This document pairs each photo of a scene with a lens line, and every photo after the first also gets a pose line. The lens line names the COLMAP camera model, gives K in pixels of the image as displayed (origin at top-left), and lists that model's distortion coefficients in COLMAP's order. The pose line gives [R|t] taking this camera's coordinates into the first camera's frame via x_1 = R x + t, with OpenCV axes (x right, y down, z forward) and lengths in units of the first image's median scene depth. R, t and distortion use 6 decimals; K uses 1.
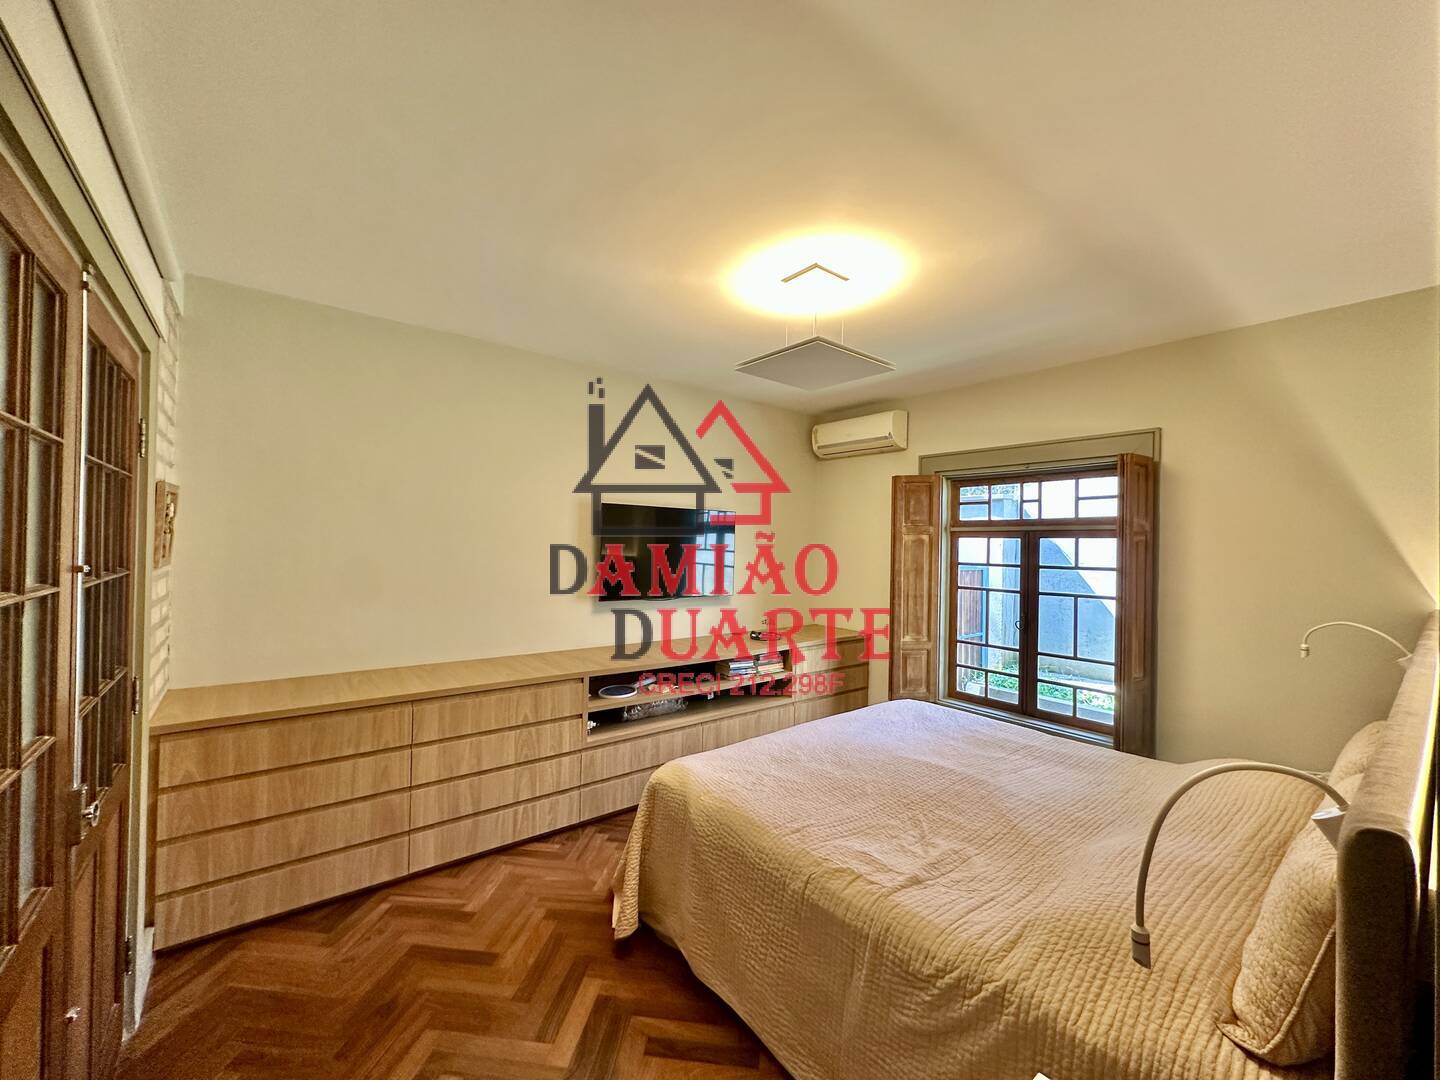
lens RADIAL K [[577.1, 0, 717.4], [0, 577.1, 537.7], [0, 0, 1]] dist [-0.003748, 0.000536]
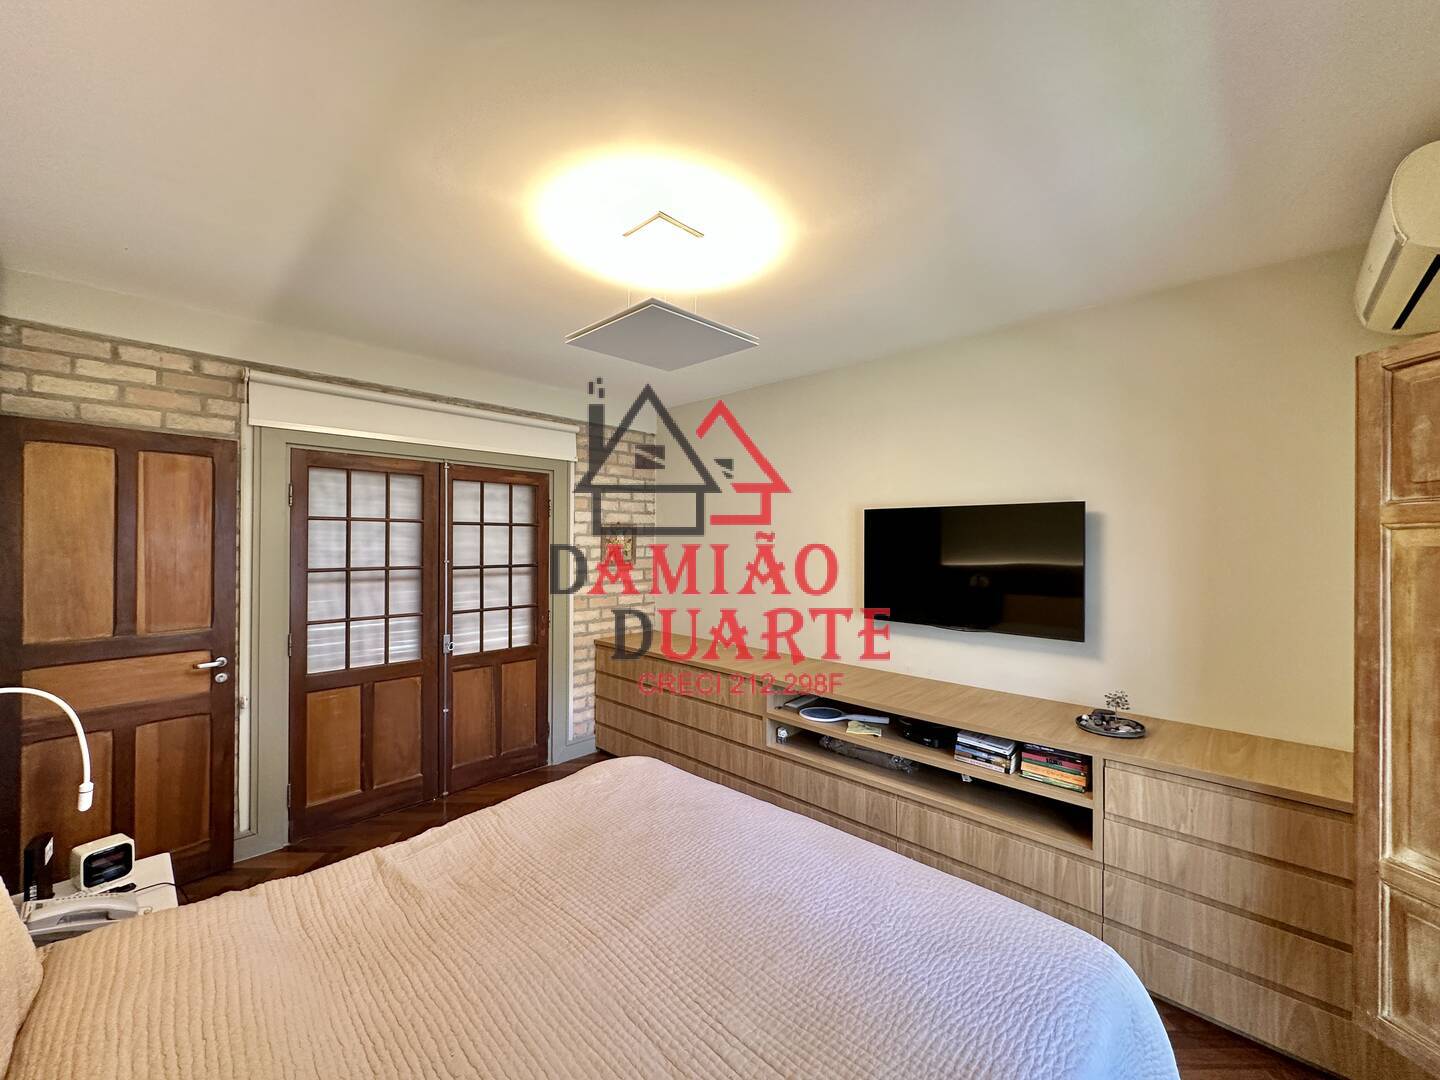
lens RADIAL K [[577.1, 0, 718.0], [0, 577.1, 541.6], [0, 0, 1]] dist [-0.003748, 0.000536]
pose [[0.144113, -0.018018, -0.989397, 0.628562], [0.003264, 0.999837, -0.017733, 0.006366], [0.989556, -0.000674, 0.144149, 0.617000]]
